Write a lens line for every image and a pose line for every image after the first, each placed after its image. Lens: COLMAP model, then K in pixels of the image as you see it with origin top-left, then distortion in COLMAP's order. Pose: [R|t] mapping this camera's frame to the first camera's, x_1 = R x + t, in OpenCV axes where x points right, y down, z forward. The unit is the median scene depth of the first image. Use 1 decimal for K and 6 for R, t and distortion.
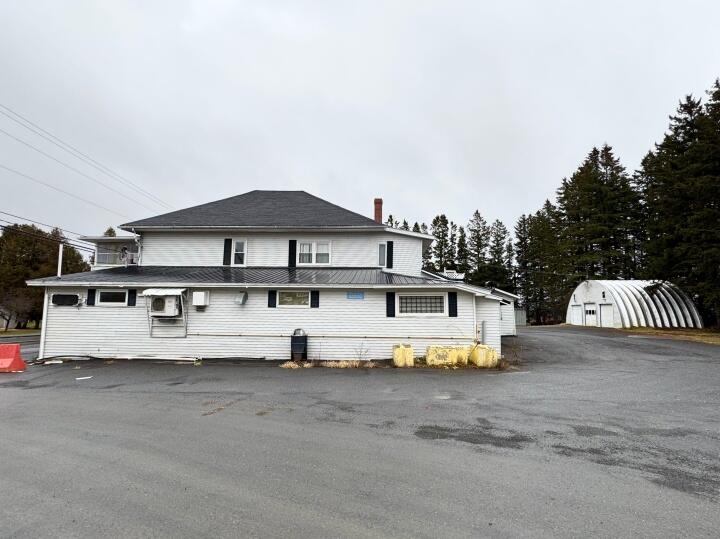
lens RADIAL K [[379.6, 0, 360.8], [0, 379.6, 268.8], [0, 0, 1]] dist [-0.001741, 0.000009]
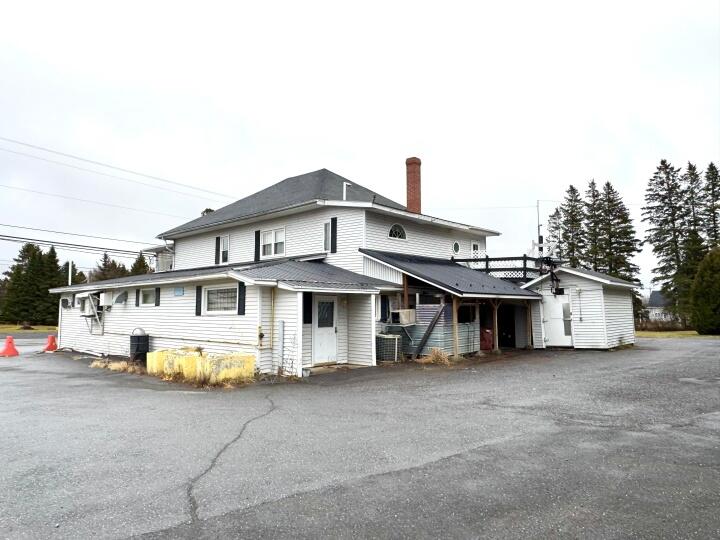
lens RADIAL K [[478.1, 0, 362.4], [0, 478.1, 267.1], [0, 0, 1]] dist [-0.004120, 0.003343]
pose [[0.778338, -0.067947, -0.624159, 0.179599], [0.078375, 0.996866, -0.010785, 0.010306], [0.622935, -0.040524, 0.781223, 0.069537]]
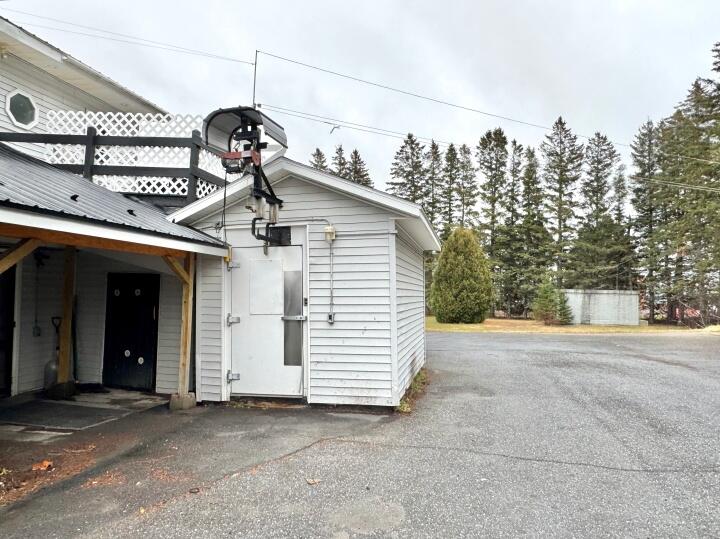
lens RADIAL K [[478.1, 0, 359.5], [0, 478.1, 268.0], [0, 0, 1]] dist [-0.004120, 0.003343]
pose [[0.986947, 0.006677, -0.160906, 0.130862], [0.002163, 0.998500, 0.054701, 0.029513], [0.161030, -0.054335, 0.985453, 0.247122]]
